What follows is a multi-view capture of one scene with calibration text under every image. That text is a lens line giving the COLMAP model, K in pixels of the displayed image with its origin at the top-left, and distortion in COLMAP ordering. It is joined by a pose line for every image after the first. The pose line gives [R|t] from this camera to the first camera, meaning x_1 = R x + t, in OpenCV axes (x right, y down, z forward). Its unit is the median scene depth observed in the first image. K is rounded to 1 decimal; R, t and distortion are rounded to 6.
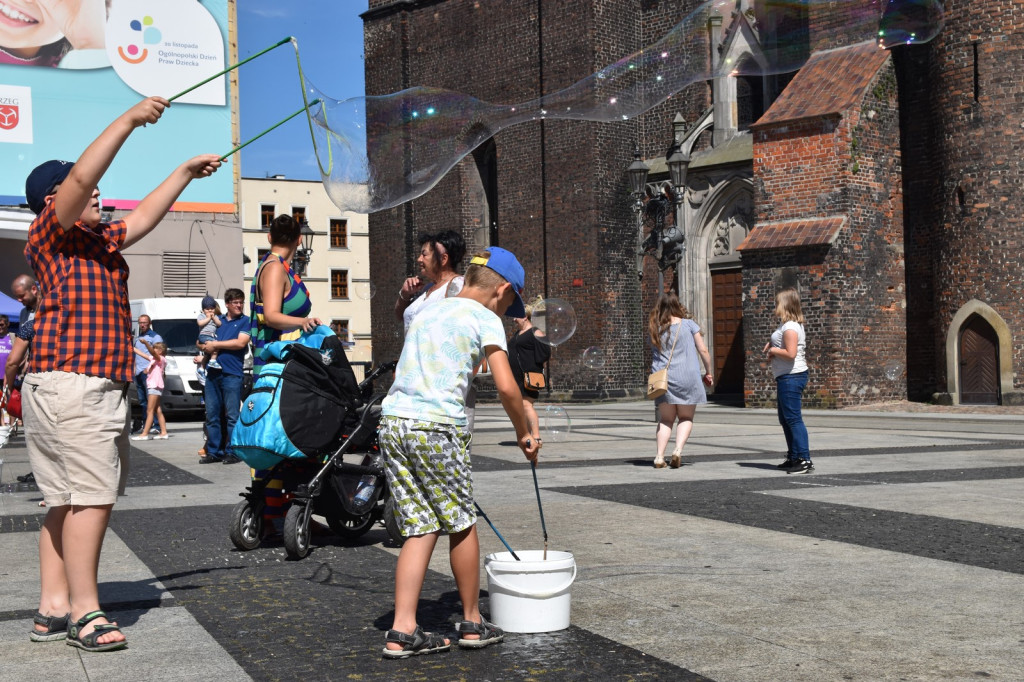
lens RADIAL K [[1318.8, 0, 512.0], [0, 1318.8, 341.0], [0, 0, 1]] dist [0.018661, 0.237517]
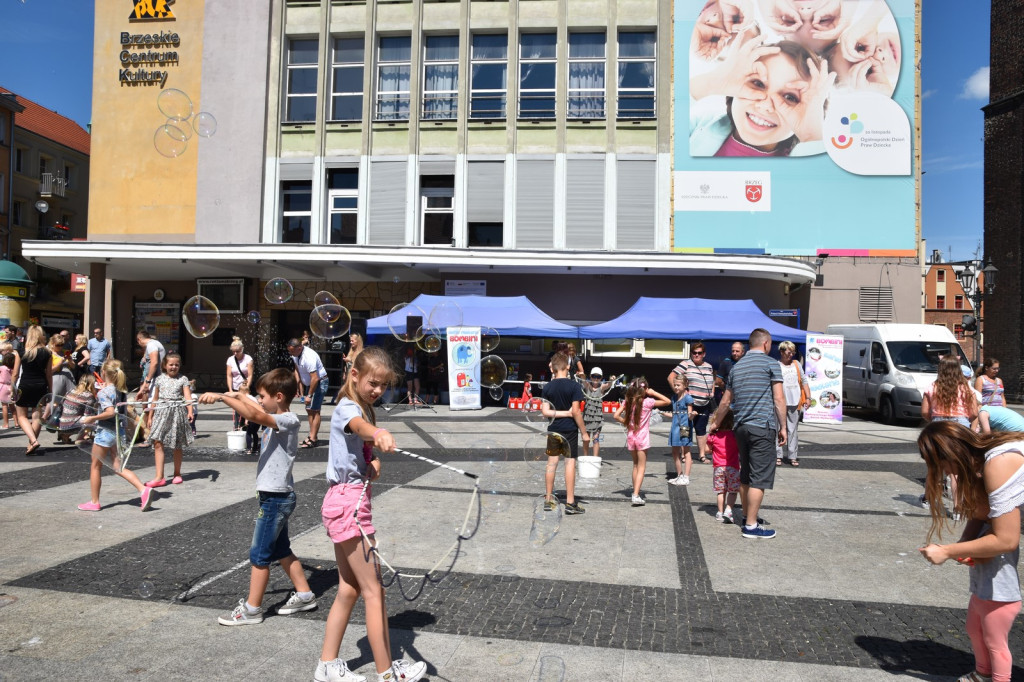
lens RADIAL K [[770.3, 0, 516.7], [0, 770.3, 347.0], [0, 0, 1]] dist [-0.126546, 0.124550]
pose [[0.848575, 0.030401, -0.528201, -0.153869], [-0.025820, 0.999538, 0.016050, -0.010364], [0.528444, 0.000019, 0.848968, 0.170136]]
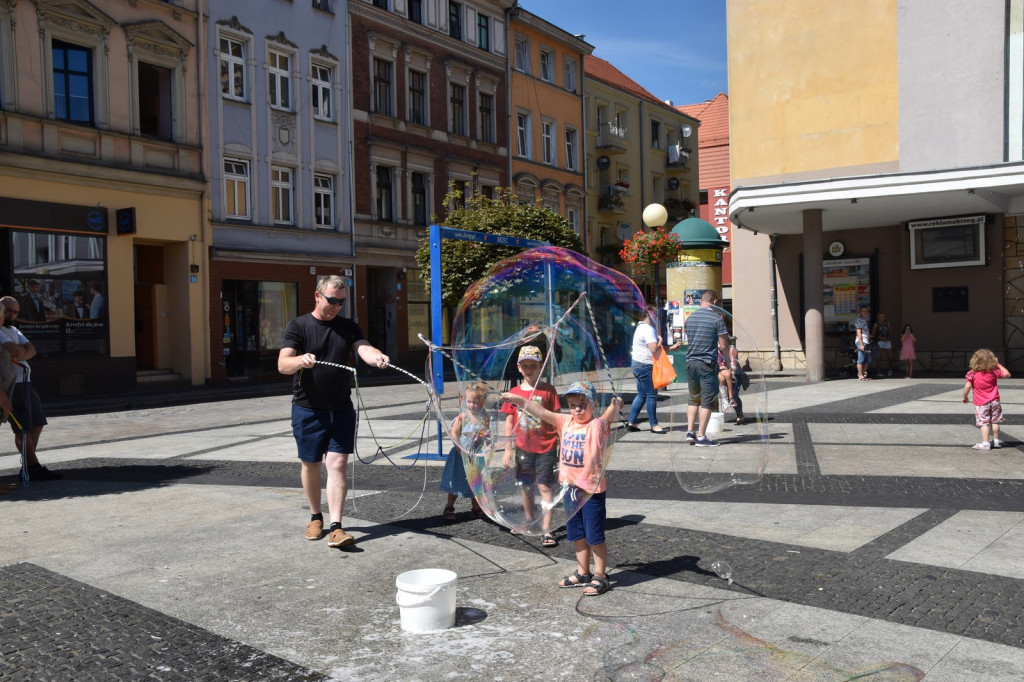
lens RADIAL K [[925.1, 0, 516.0], [0, 925.1, 345.2], [0, 0, 1]] dist [-0.077563, 0.156553]
pose [[0.466961, 0.027195, -0.883860, -0.379157], [0.033674, 0.998255, 0.048505, -0.010493], [0.883637, -0.052413, 0.465230, 0.066984]]
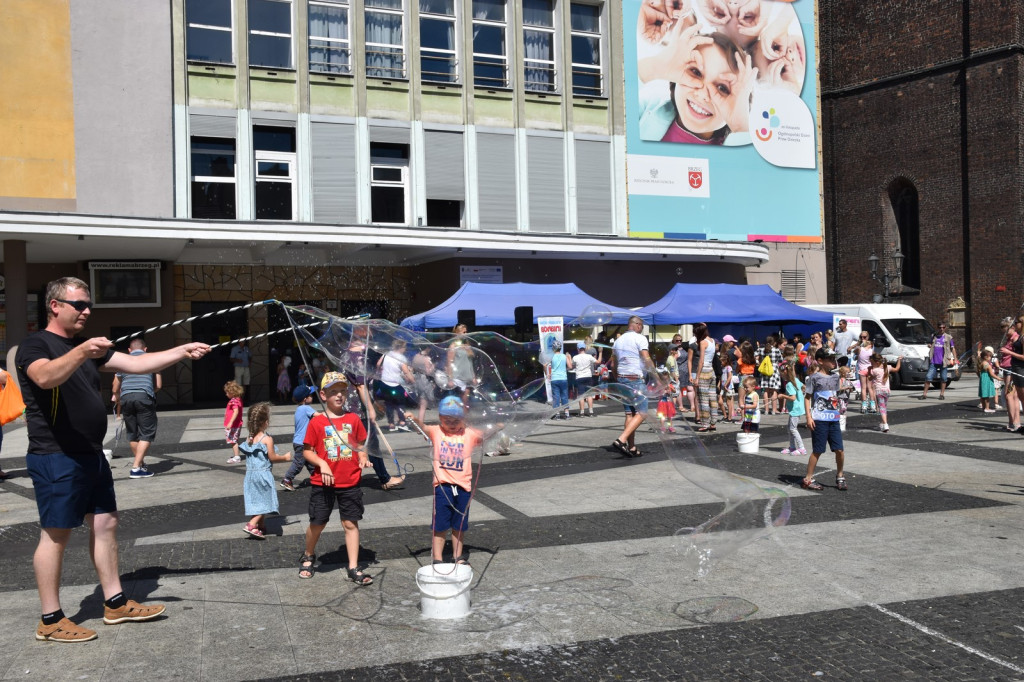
lens RADIAL K [[925.1, 0, 516.0], [0, 925.1, 345.2], [0, 0, 1]] dist [-0.077563, 0.156553]
pose [[0.997536, -0.003553, -0.070066, -0.481538], [0.005156, 0.999729, 0.022709, -0.010016], [0.069967, -0.023015, 0.997284, -0.025957]]
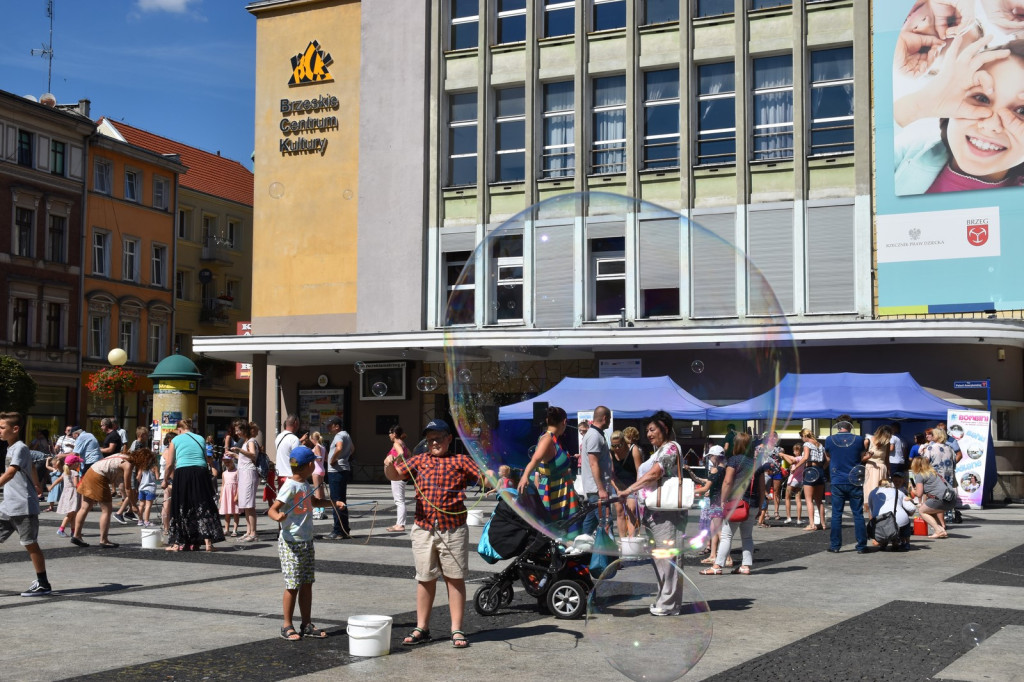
lens RADIAL K [[1318.8, 0, 512.0], [0, 1318.8, 341.0], [0, 0, 1]] dist [0.018661, 0.237517]
pose [[0.627966, -0.037684, -0.777328, 0.244470], [-0.000419, 0.998810, -0.048759, -0.019507], [0.778241, 0.030945, 0.627203, -0.030609]]
